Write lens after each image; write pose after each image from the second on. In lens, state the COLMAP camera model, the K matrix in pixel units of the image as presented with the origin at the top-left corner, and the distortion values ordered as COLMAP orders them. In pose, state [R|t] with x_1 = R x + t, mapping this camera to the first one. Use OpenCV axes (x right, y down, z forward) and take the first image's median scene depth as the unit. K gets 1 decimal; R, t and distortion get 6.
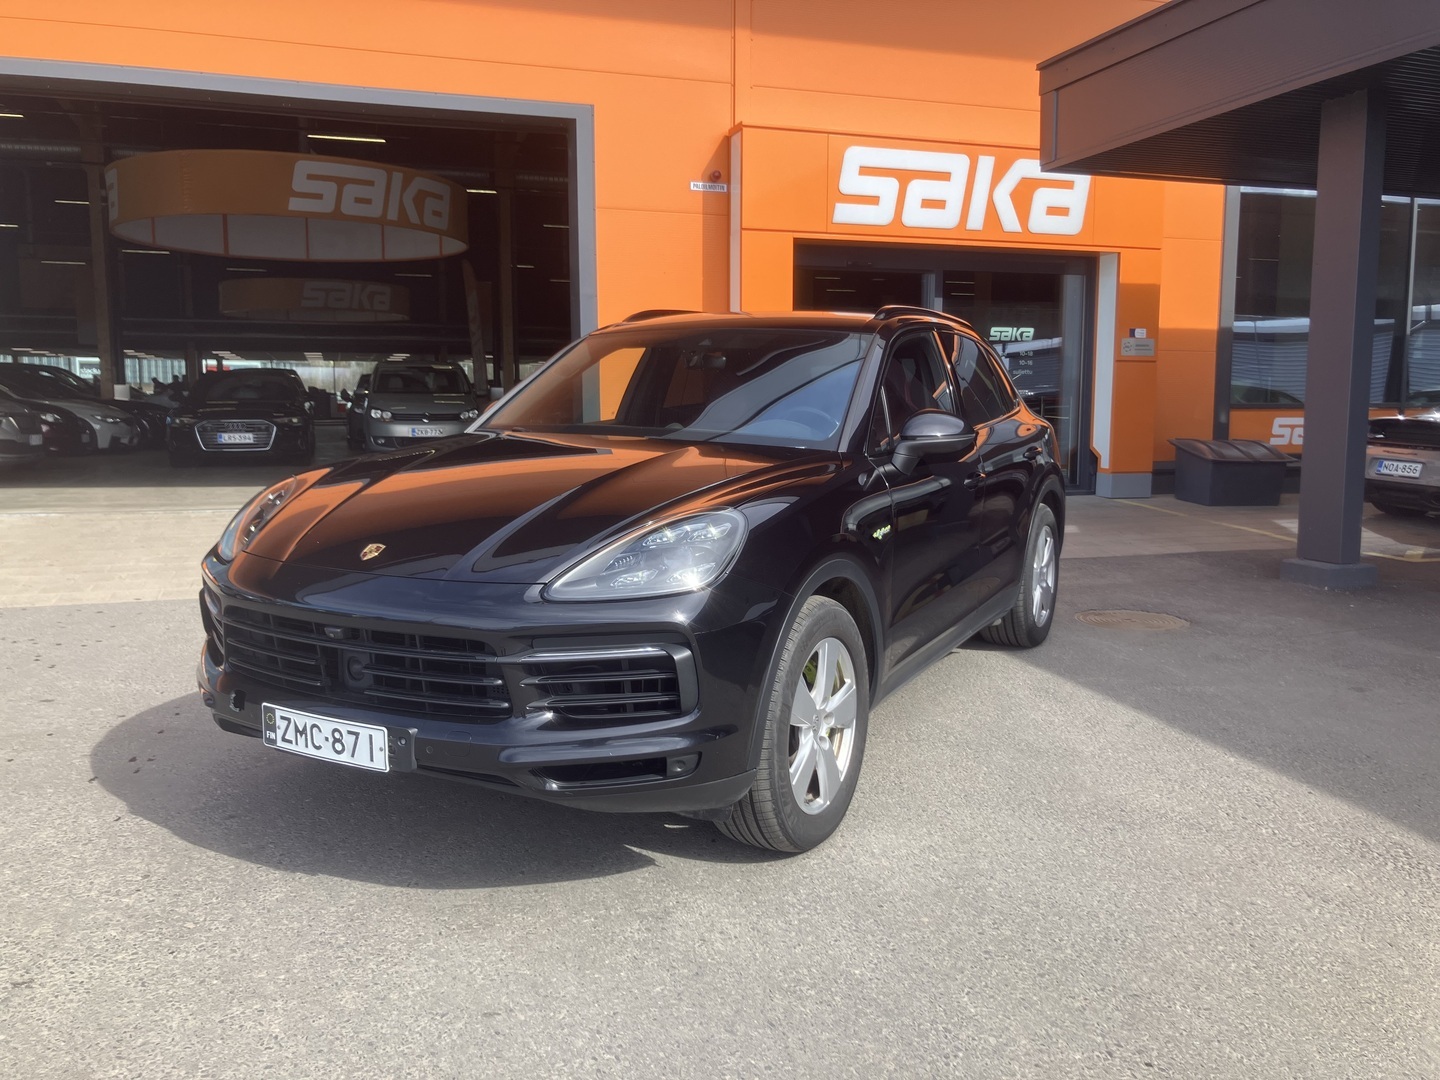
lens RADIAL K [[1211.0, 0, 720.0], [0, 1211.0, 540.0], [0, 0, 1]] dist [0.009154, -0.011740]
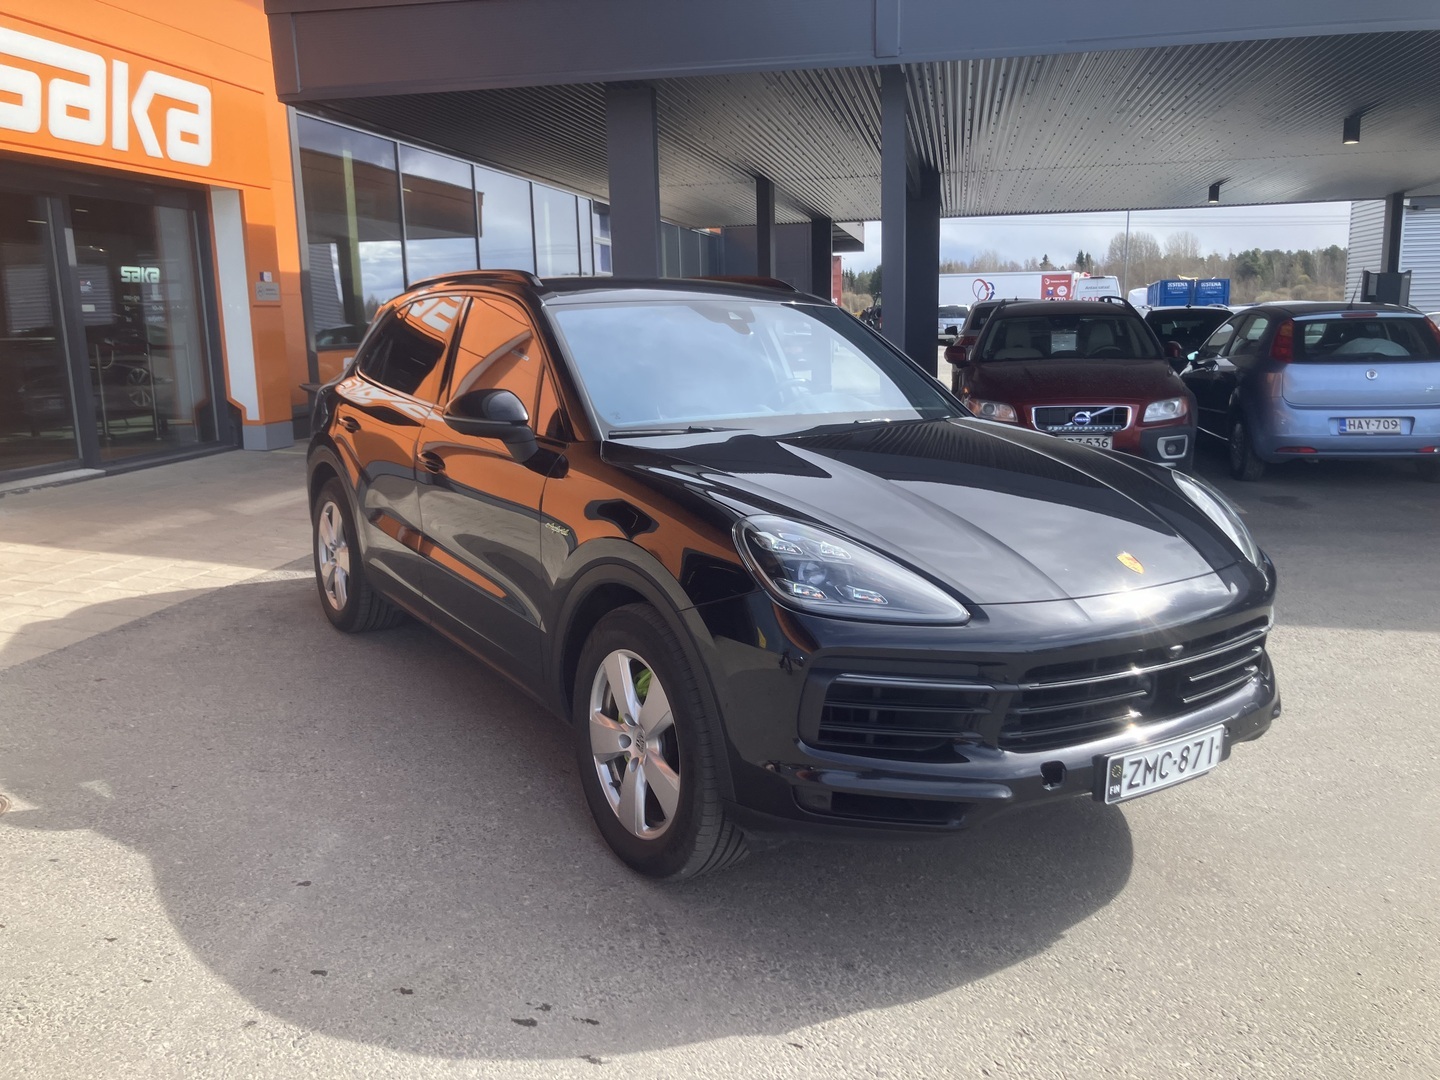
lens RADIAL K [[1211.0, 0, 720.0], [0, 1211.0, 540.0], [0, 0, 1]] dist [0.009154, -0.011740]
pose [[0.462388, -0.171716, 0.869892, -0.378584], [0.117622, 0.984277, 0.131775, -0.052383], [-0.878842, 0.041387, 0.475315, 0.248788]]
